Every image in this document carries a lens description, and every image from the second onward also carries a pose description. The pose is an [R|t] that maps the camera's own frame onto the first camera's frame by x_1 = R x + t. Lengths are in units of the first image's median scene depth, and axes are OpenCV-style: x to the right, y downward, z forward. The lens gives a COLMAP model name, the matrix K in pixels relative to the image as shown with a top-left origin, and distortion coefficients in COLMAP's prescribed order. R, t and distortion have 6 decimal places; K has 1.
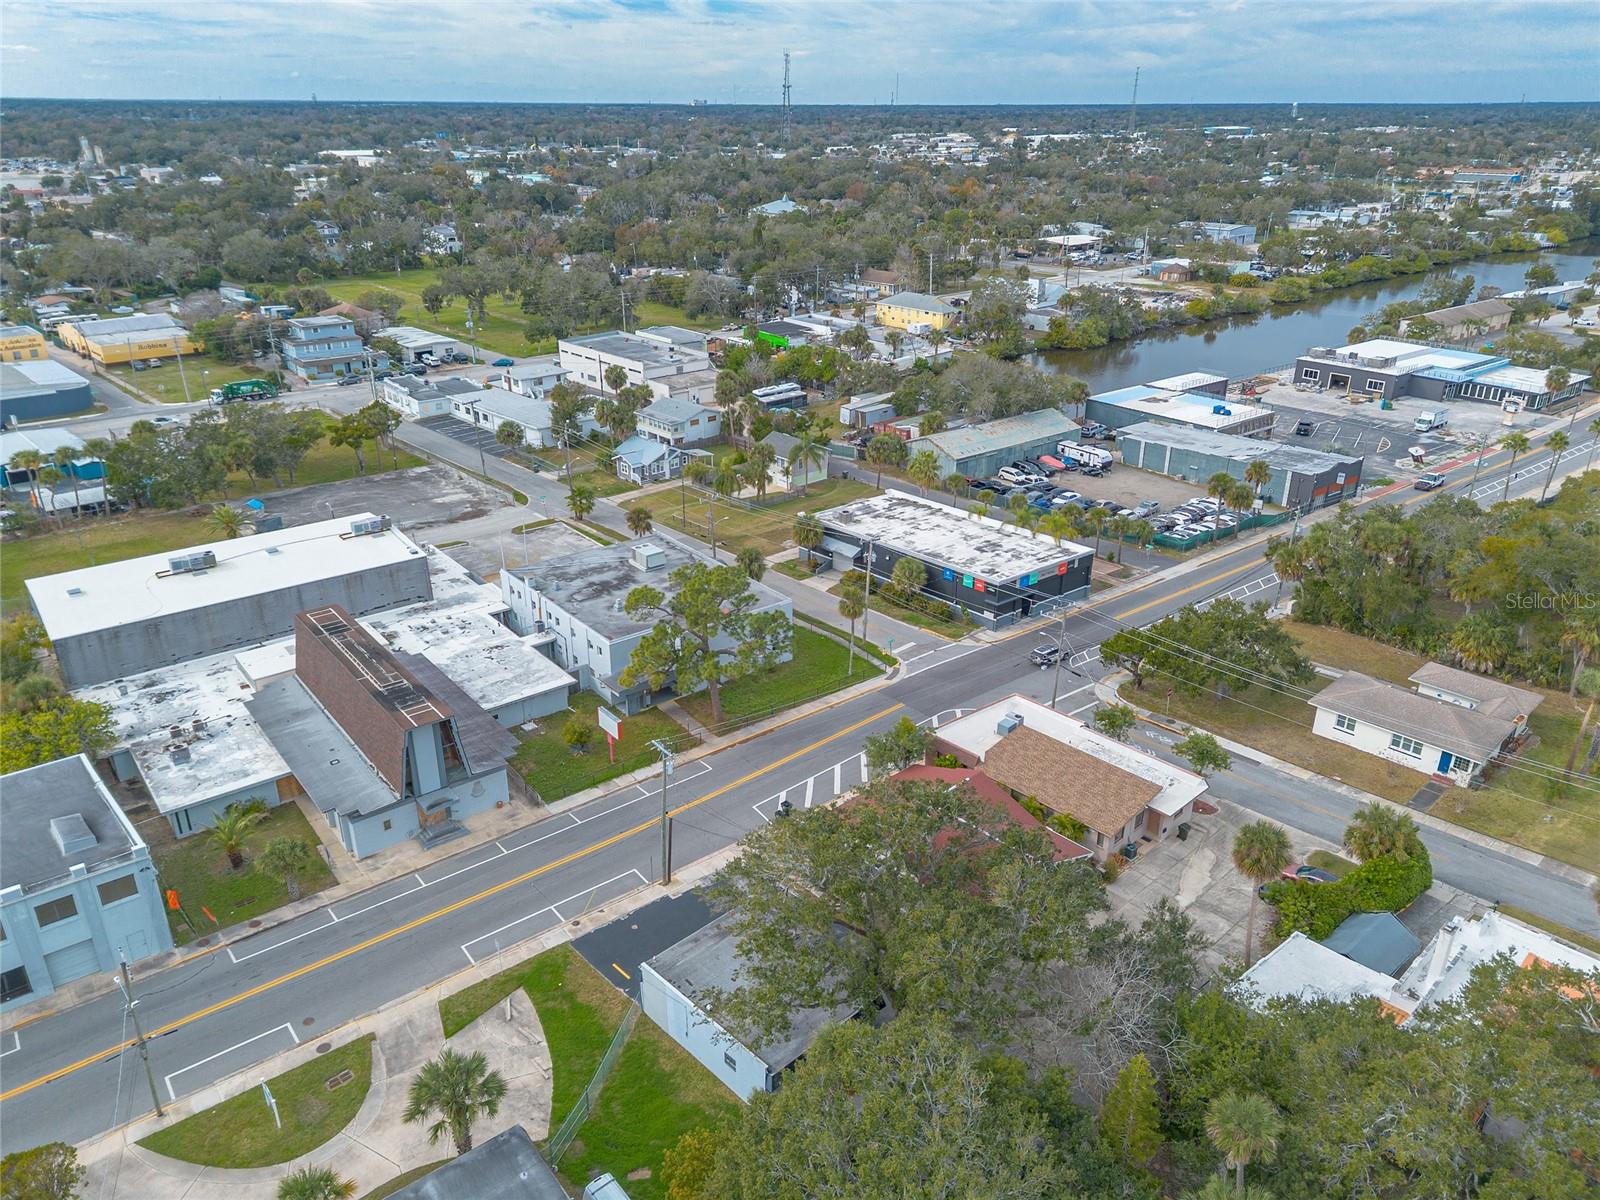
lens RADIAL K [[1112.8, 0, 799.2], [0, 1112.8, 633.3], [0, 0, 1]] dist [0.081804, -0.083636]
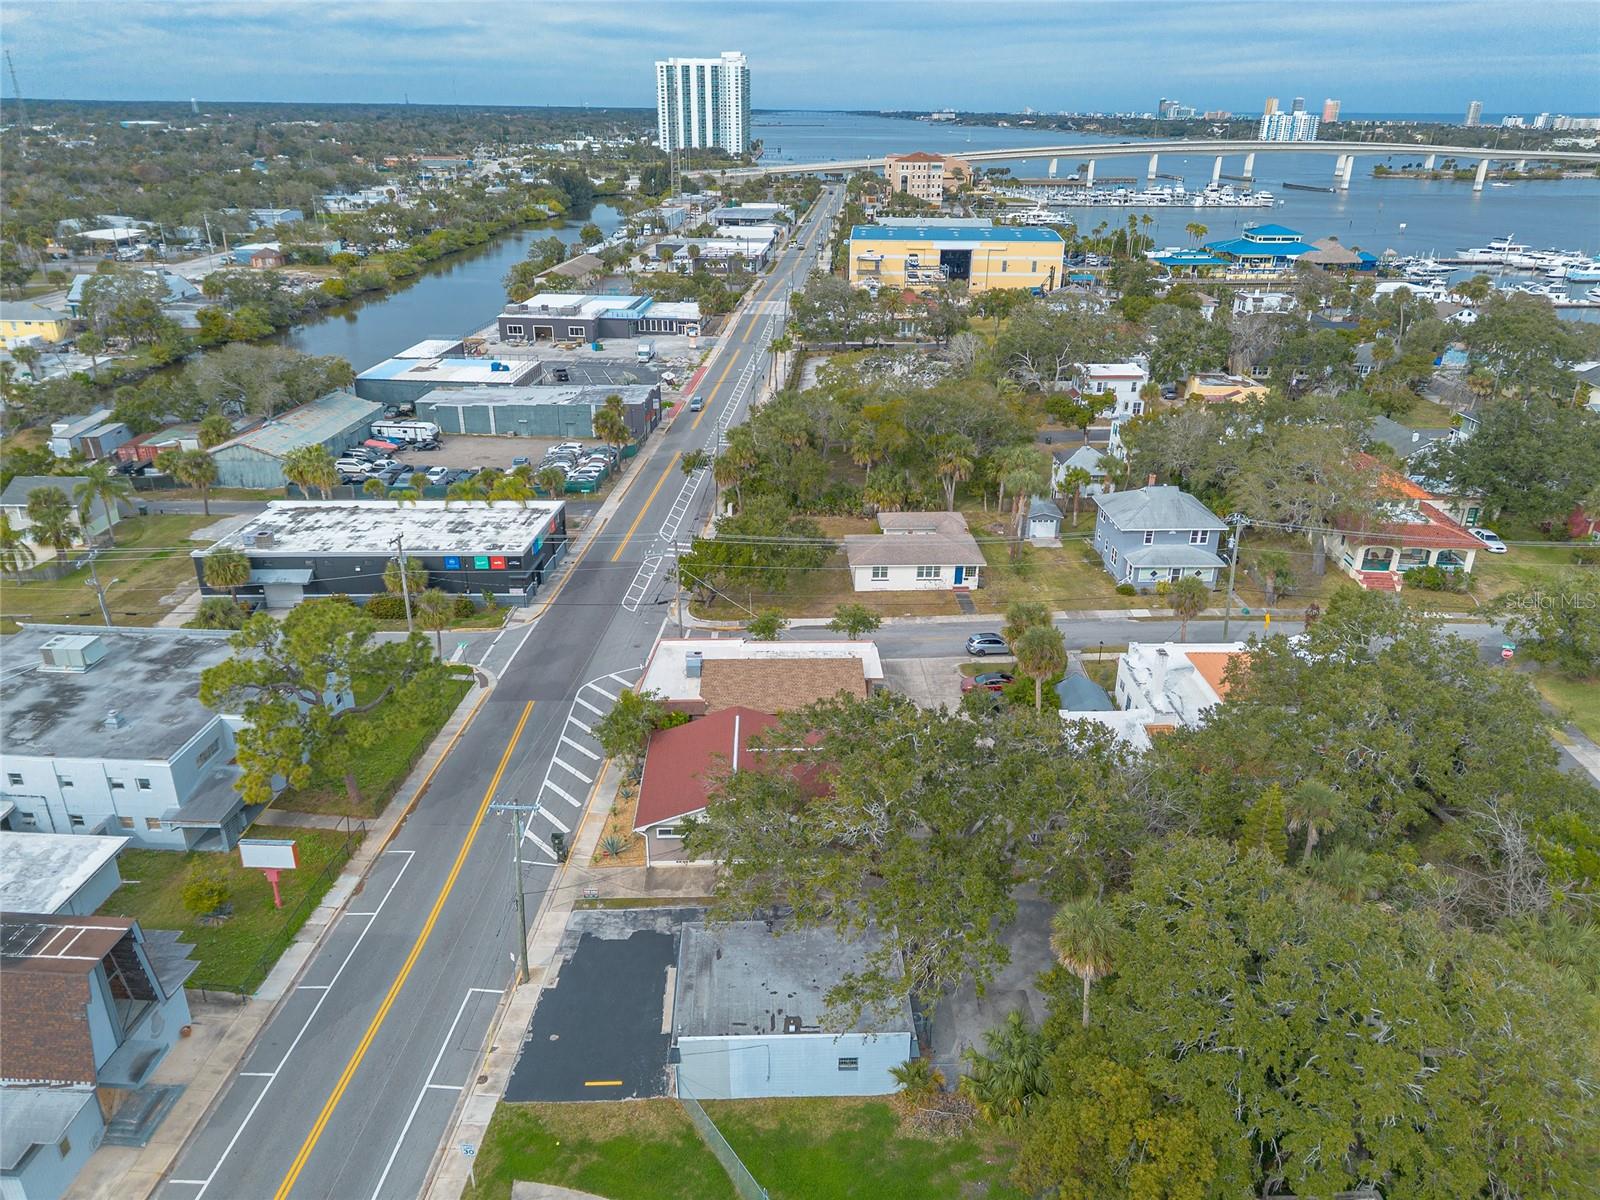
lens RADIAL K [[1112.8, 0, 799.2], [0, 1112.8, 633.3], [0, 0, 1]] dist [0.081804, -0.083636]
pose [[0.666673, -0.314622, 0.675693, -0.271579], [0.314530, 0.940625, 0.127651, -0.025397], [-0.675735, 0.127424, 0.726047, 0.169994]]
